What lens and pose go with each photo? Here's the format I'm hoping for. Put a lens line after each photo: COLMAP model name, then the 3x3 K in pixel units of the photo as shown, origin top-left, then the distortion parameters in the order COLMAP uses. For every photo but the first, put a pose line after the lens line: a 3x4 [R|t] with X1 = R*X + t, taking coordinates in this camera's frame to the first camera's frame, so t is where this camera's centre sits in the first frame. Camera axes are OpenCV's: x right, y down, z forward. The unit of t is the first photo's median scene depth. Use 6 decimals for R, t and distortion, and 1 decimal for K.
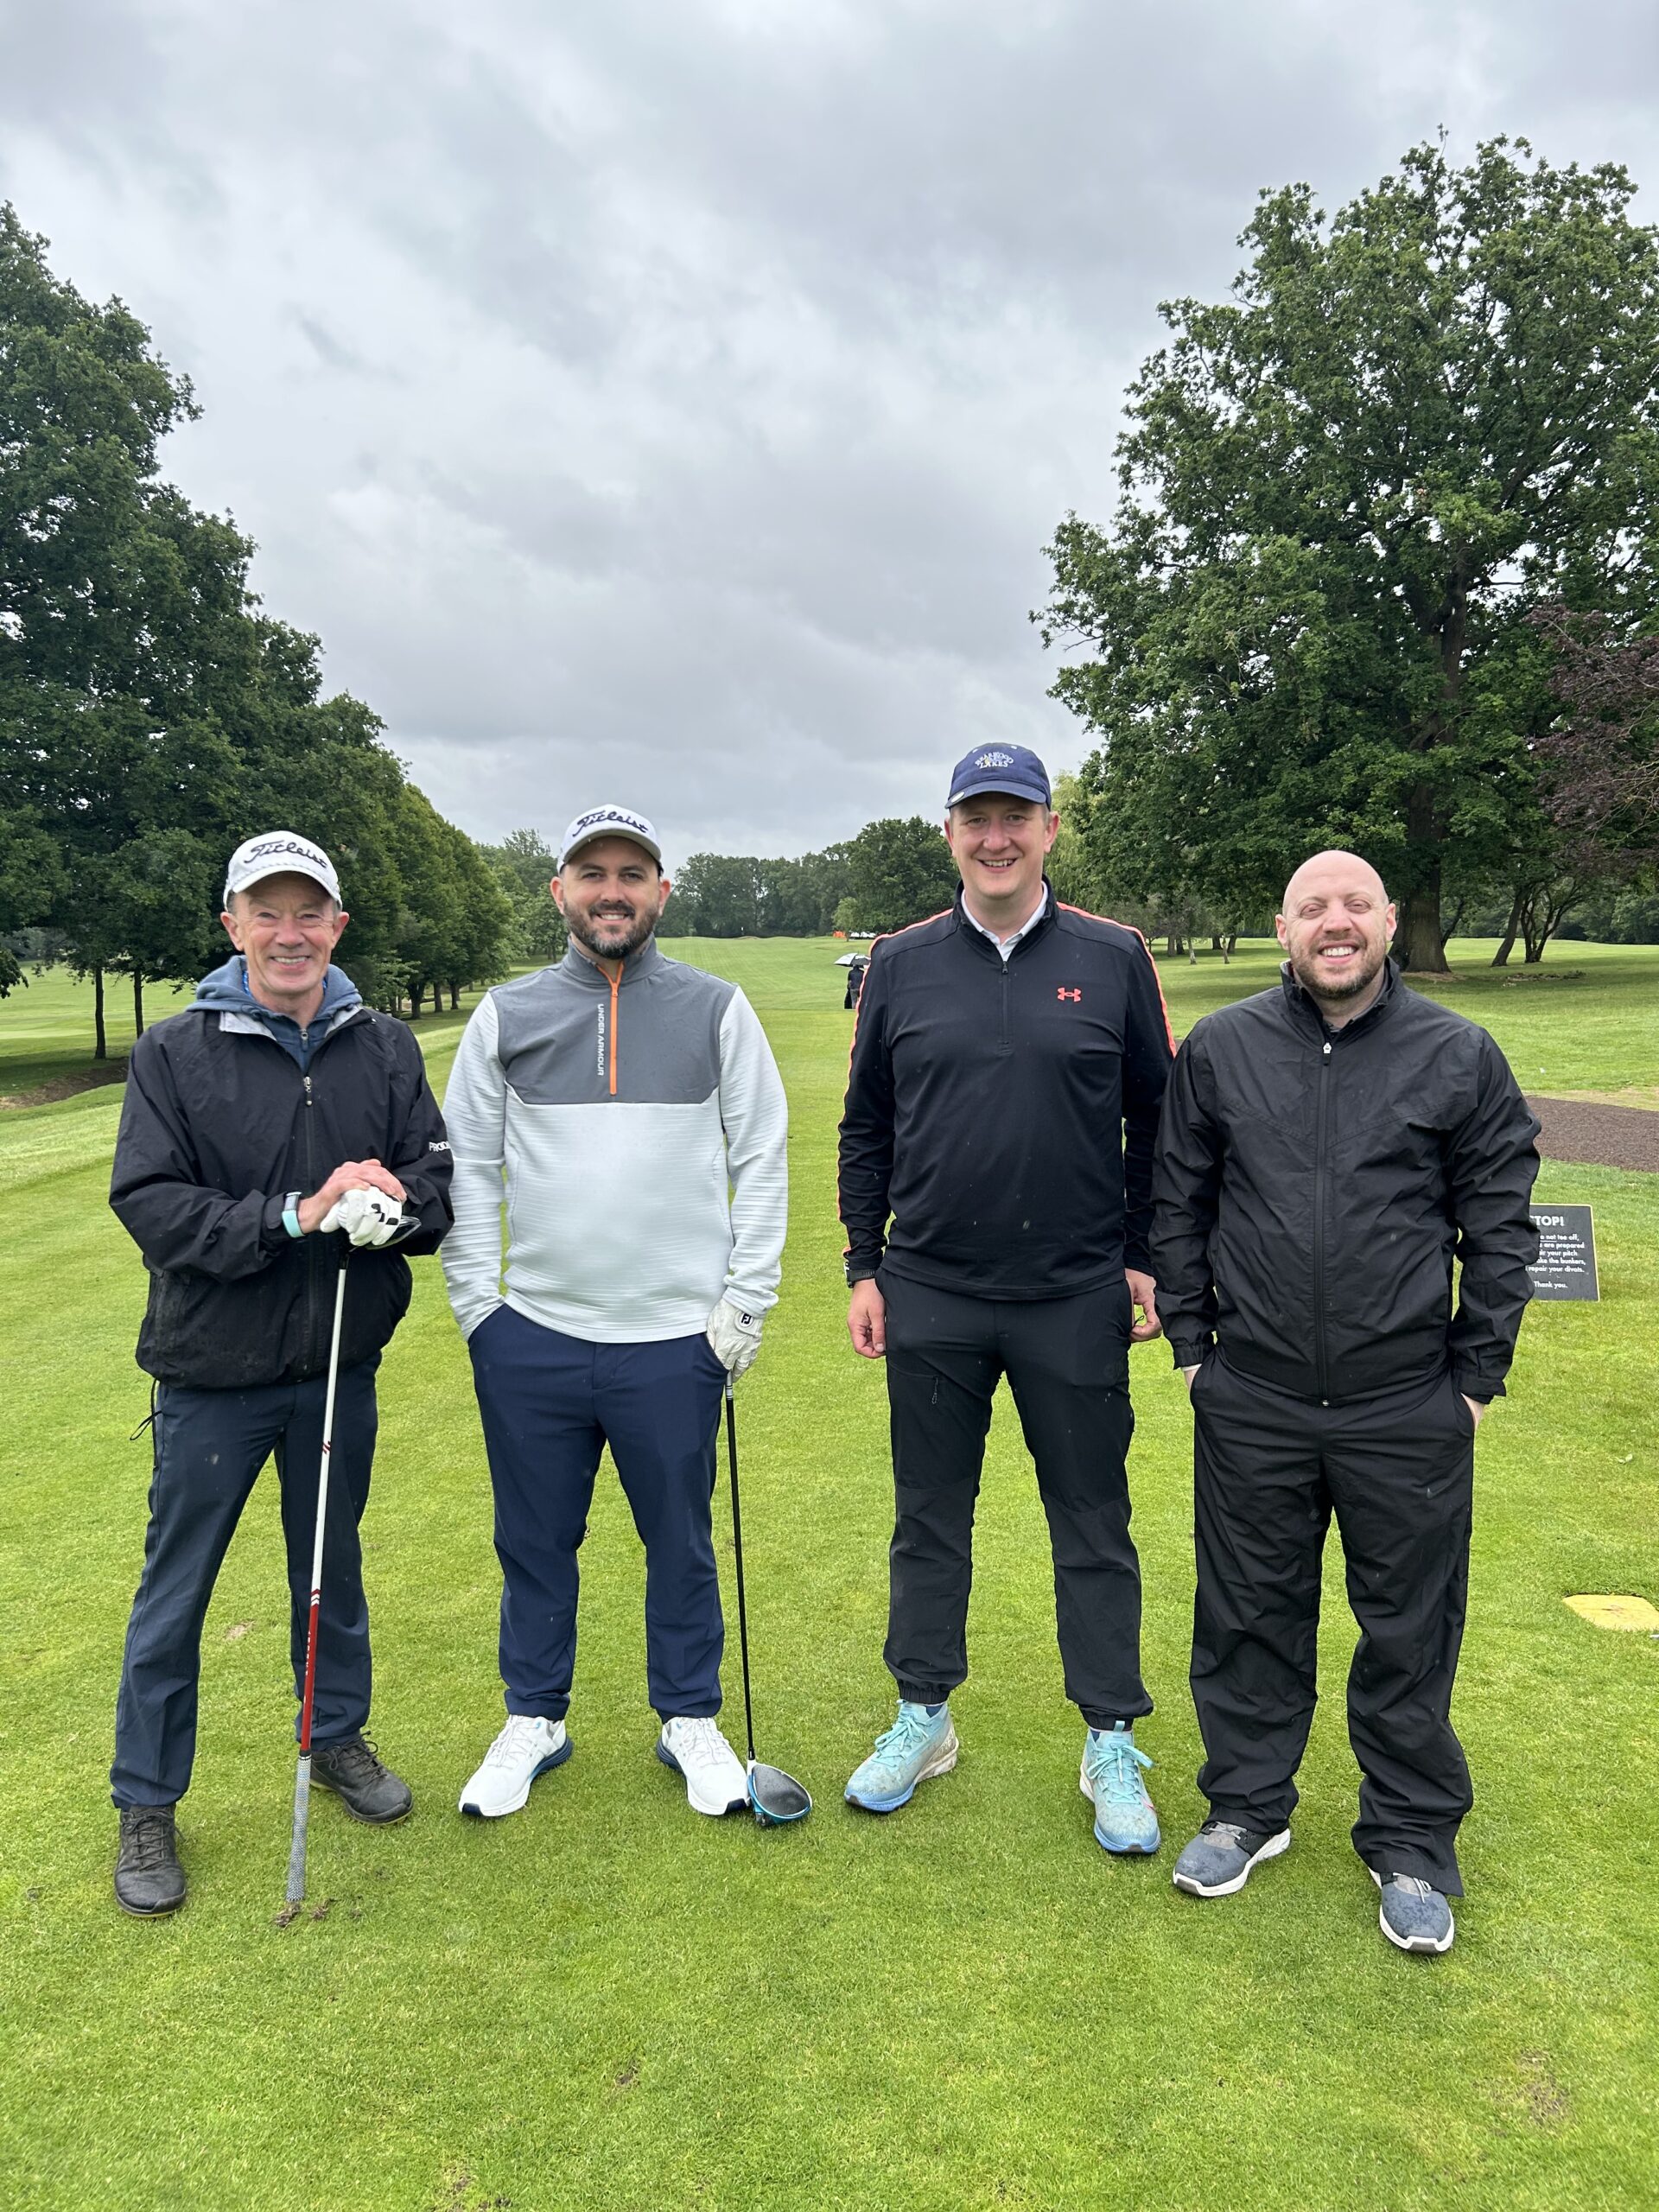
lens RADIAL K [[1649.9, 0, 821.3], [0, 1649.9, 1121.1], [0, 0, 1]] dist [0.016172, -0.013487]
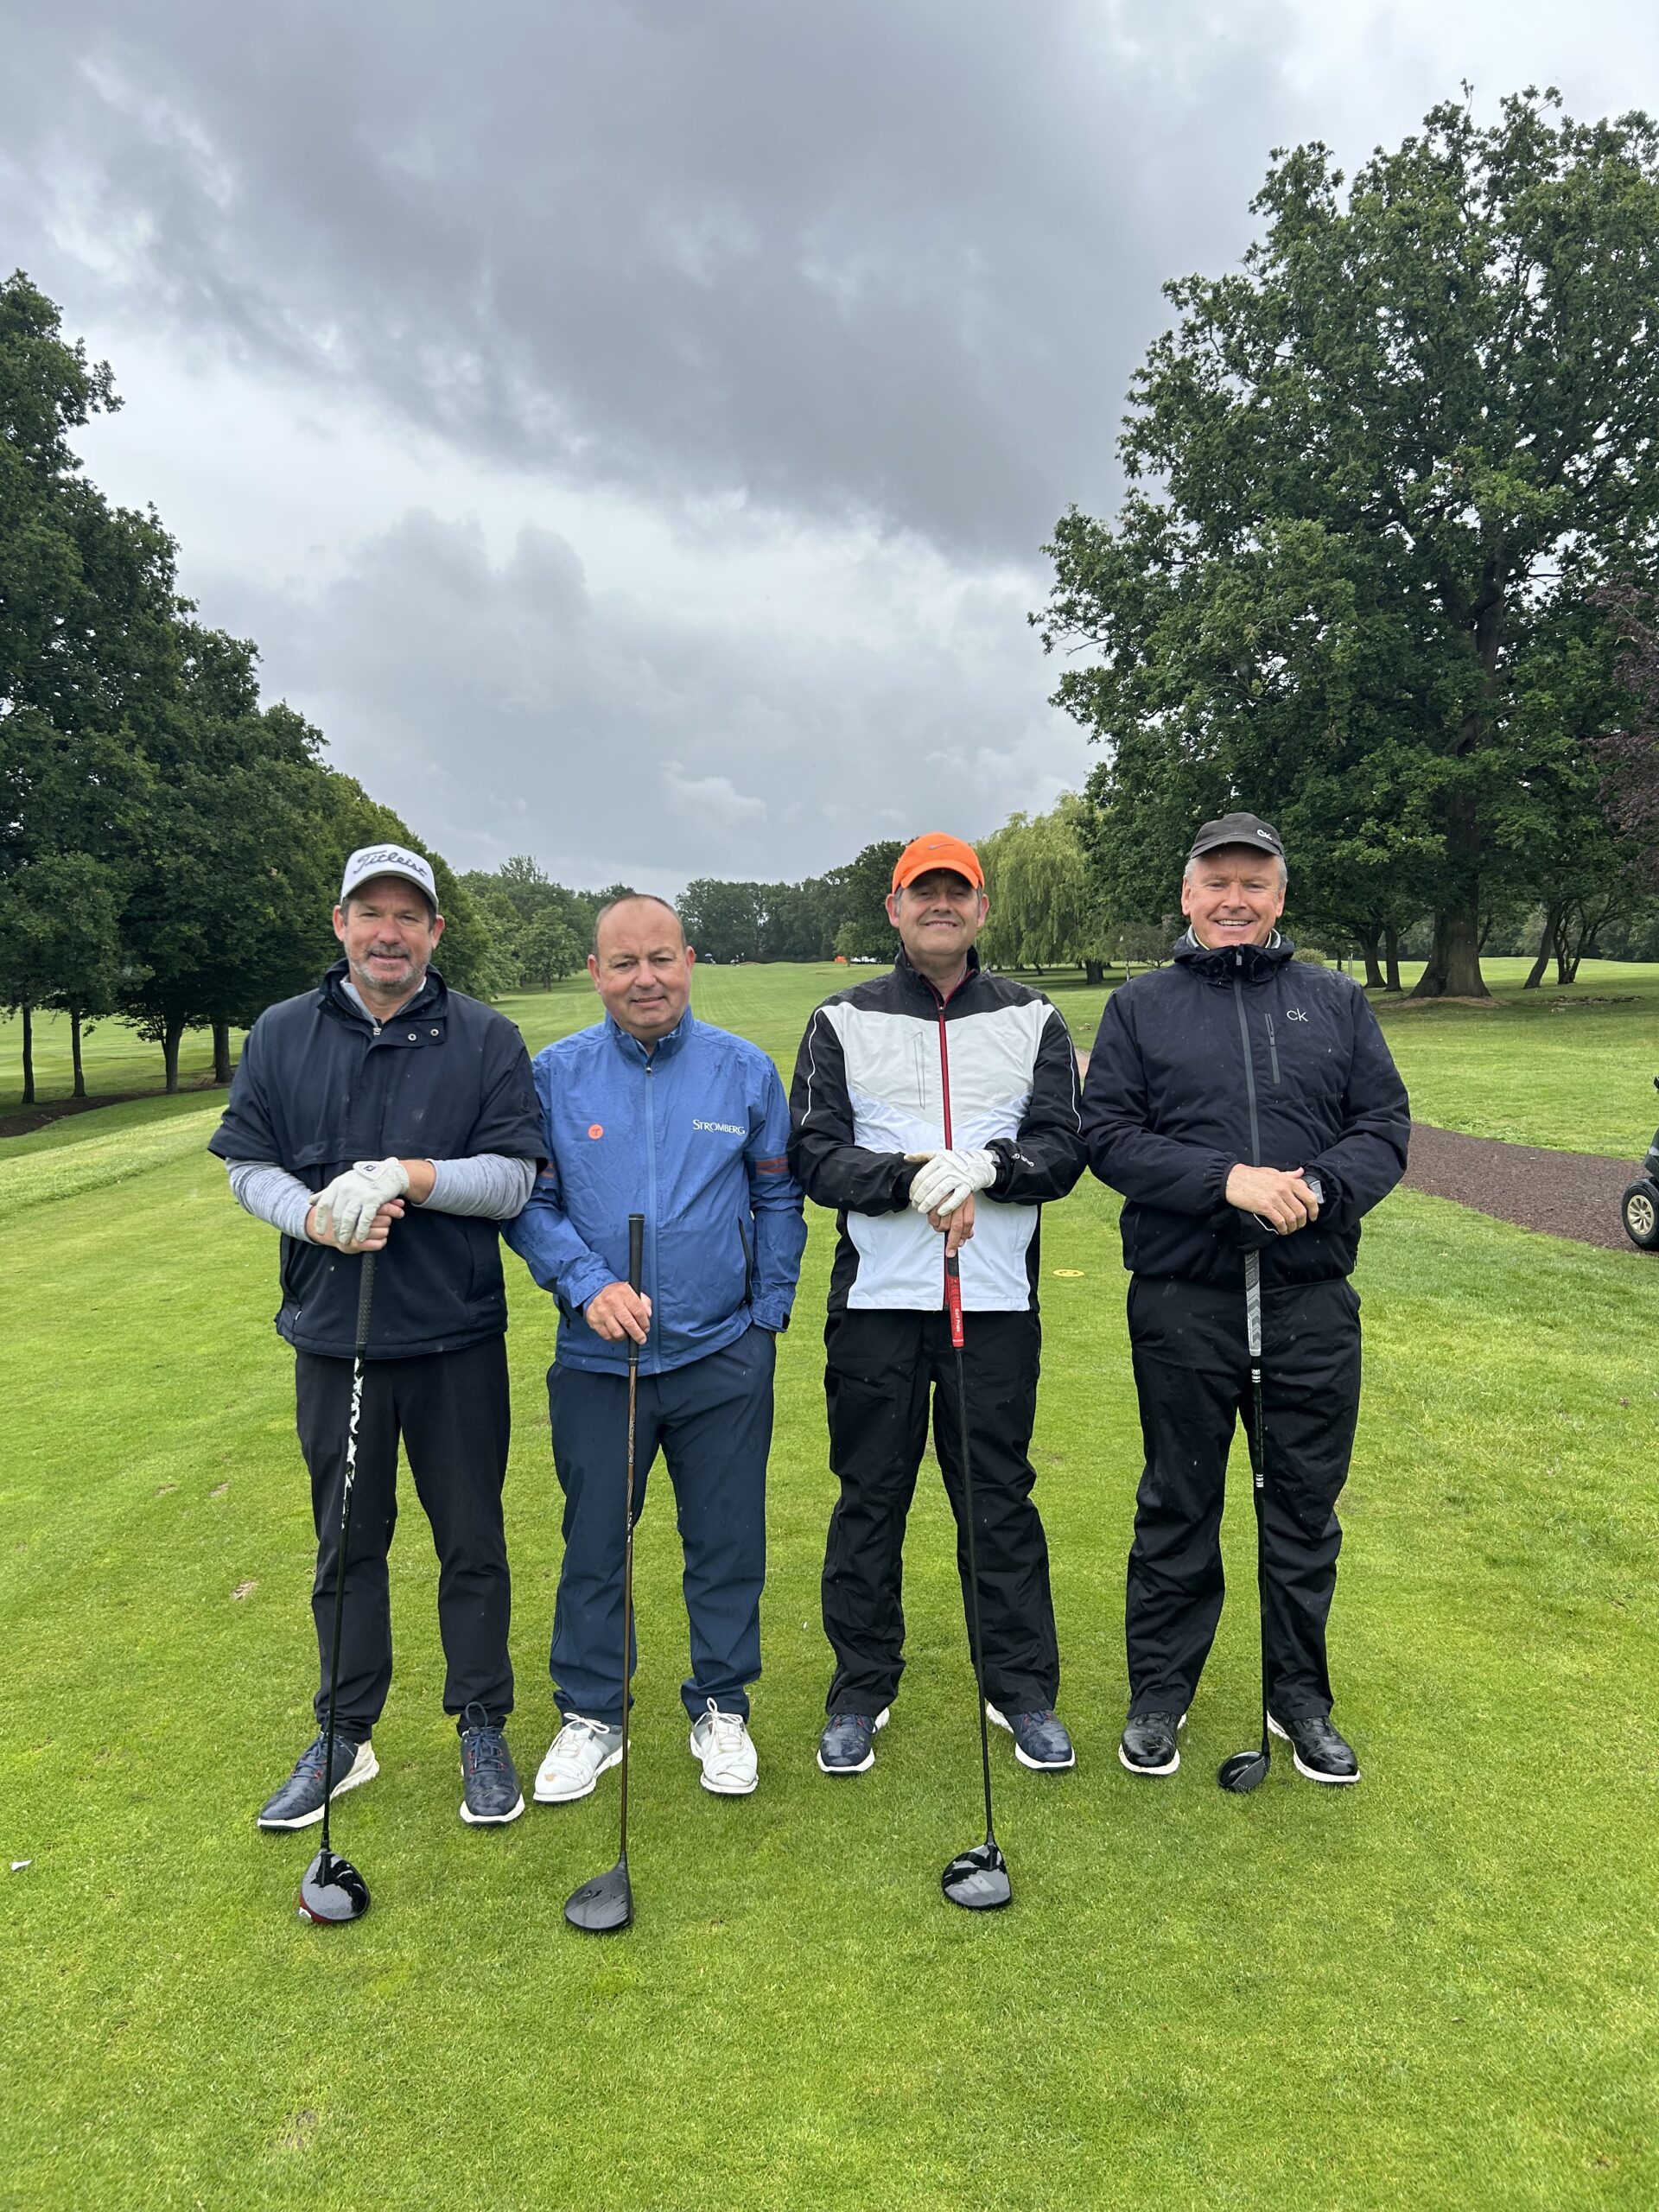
lens RADIAL K [[1649.9, 0, 821.3], [0, 1649.9, 1121.1], [0, 0, 1]] dist [0.016172, -0.013487]
pose [[0.999947, -0.009455, -0.003951, 0.011039], [0.009396, 0.999846, -0.014793, -0.010760], [0.004090, 0.014755, 0.999883, 0.080719]]
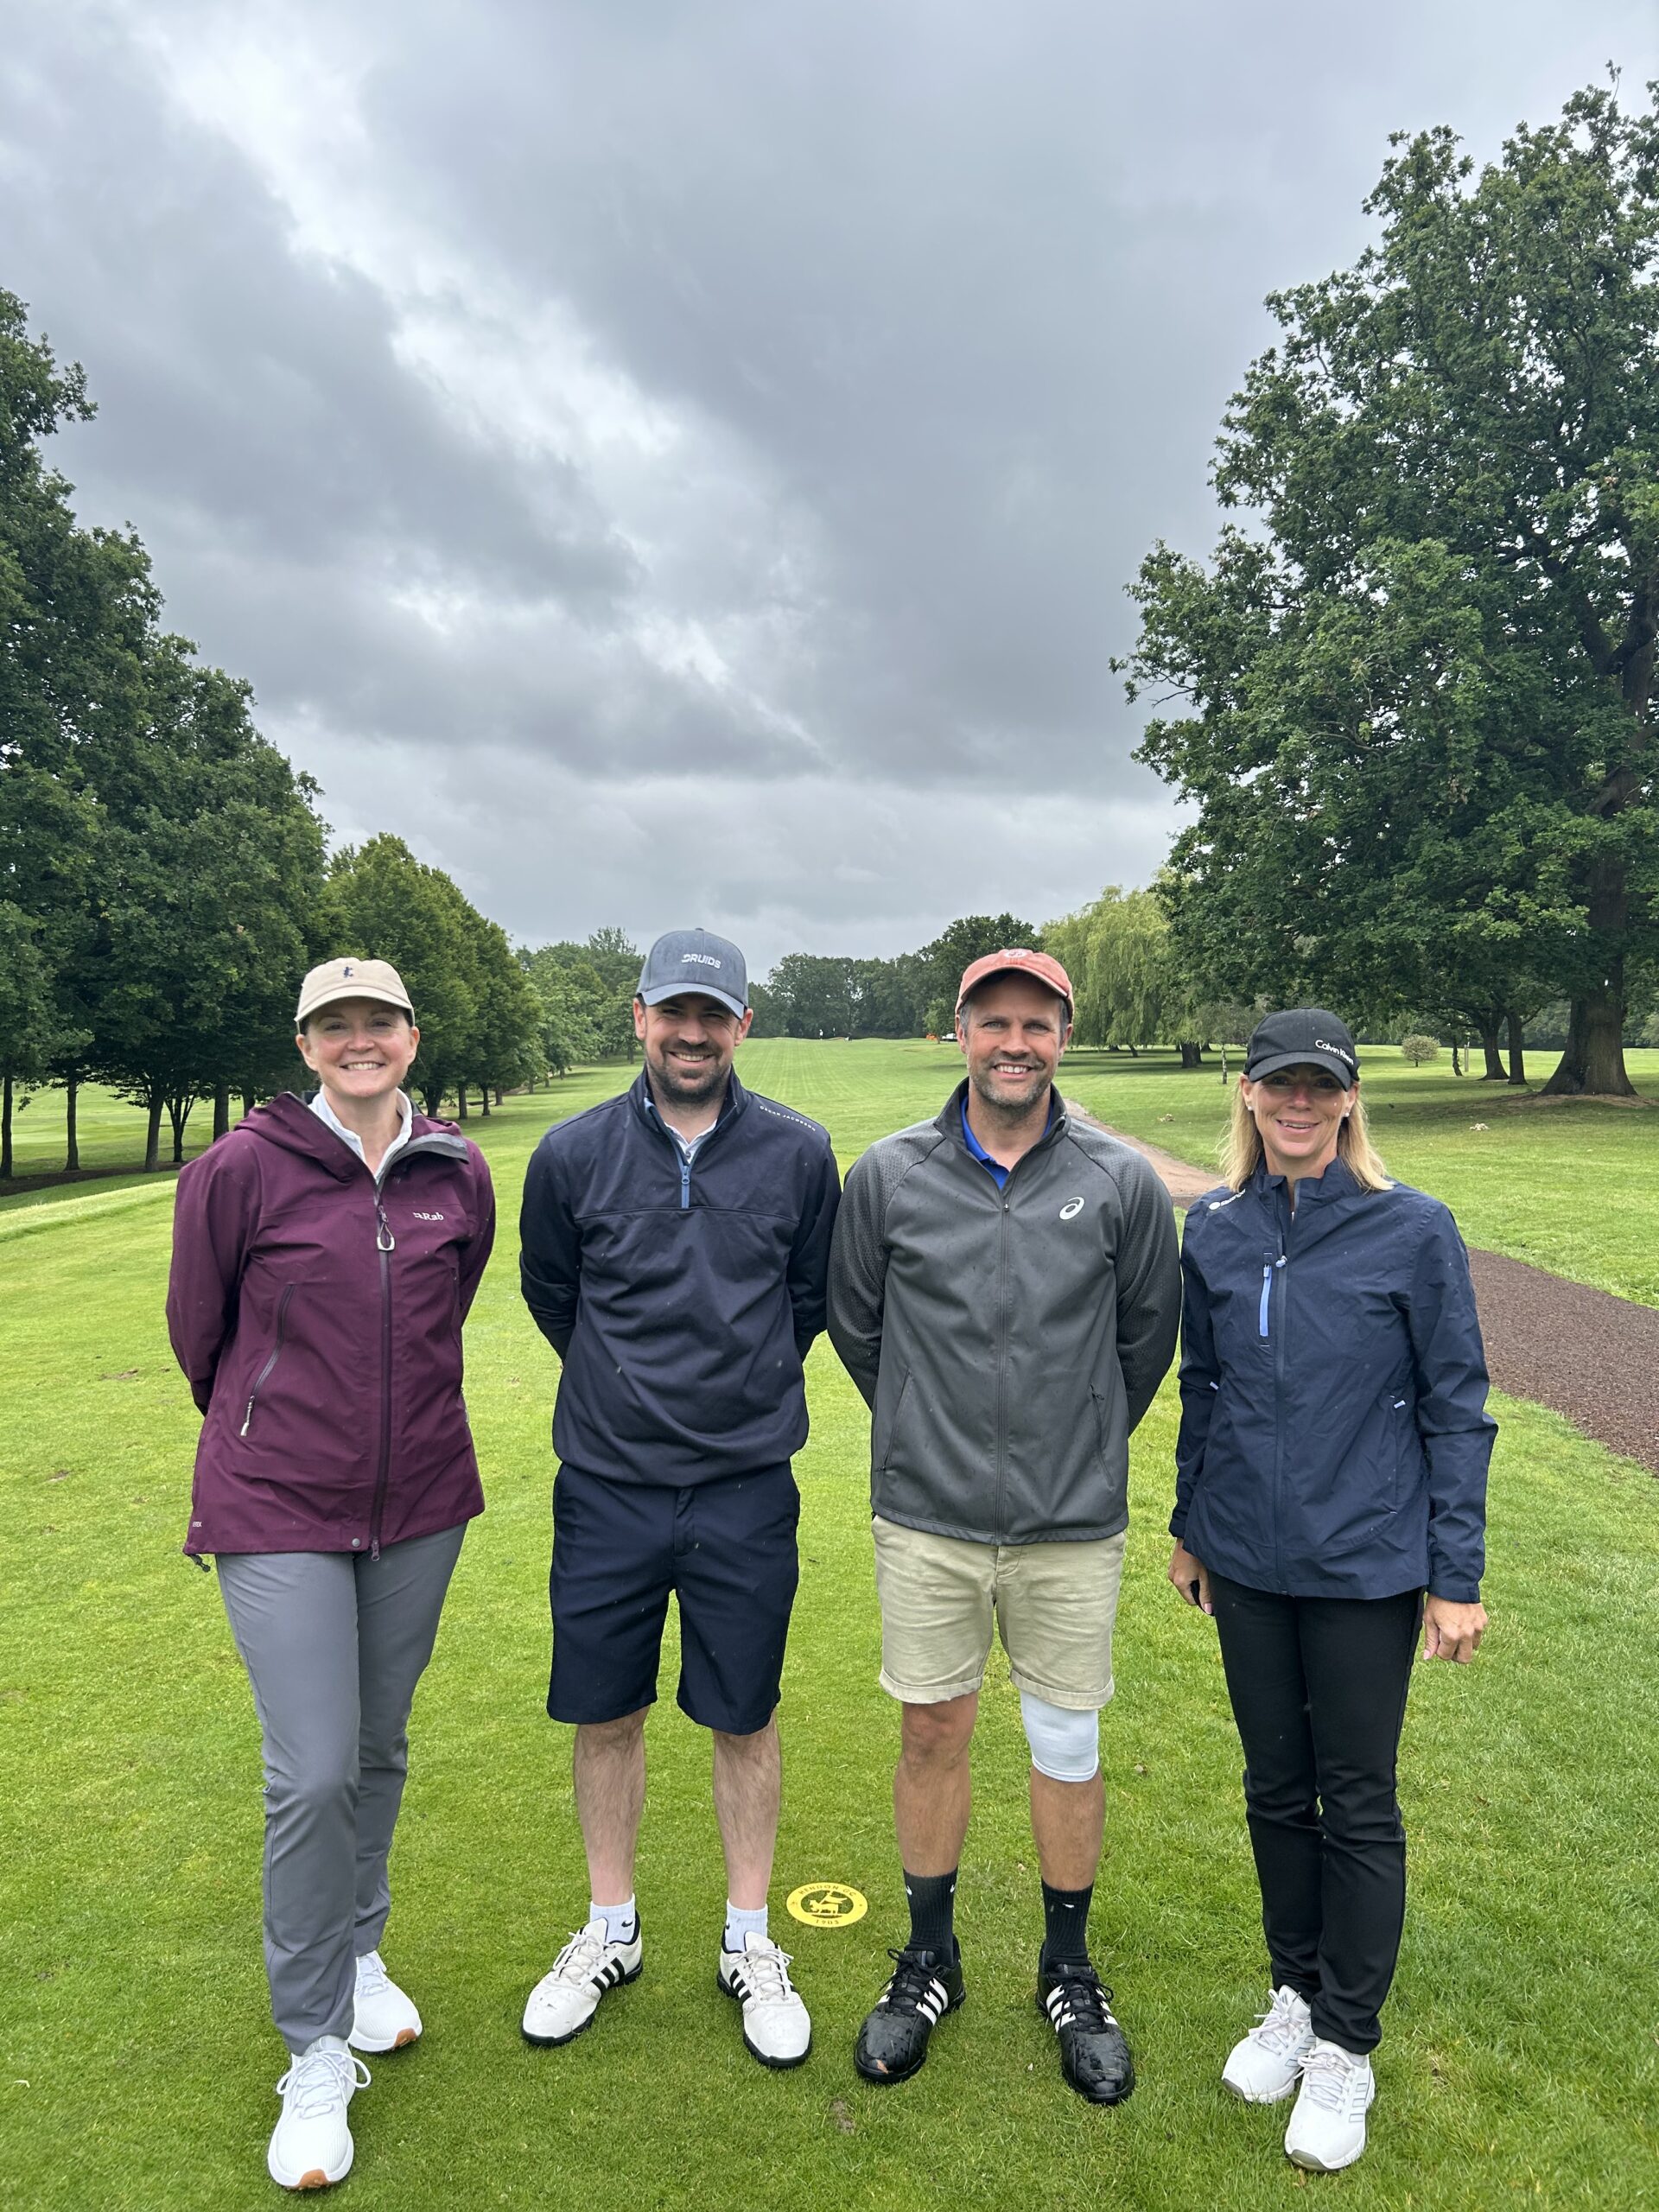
lens RADIAL K [[1649.9, 0, 821.3], [0, 1649.9, 1121.1], [0, 0, 1]] dist [0.016172, -0.013487]
pose [[0.997909, 0.012263, -0.063459, 0.038947], [-0.016091, 0.998058, -0.060180, -0.023272], [0.062597, 0.061075, 0.996168, 0.183640]]
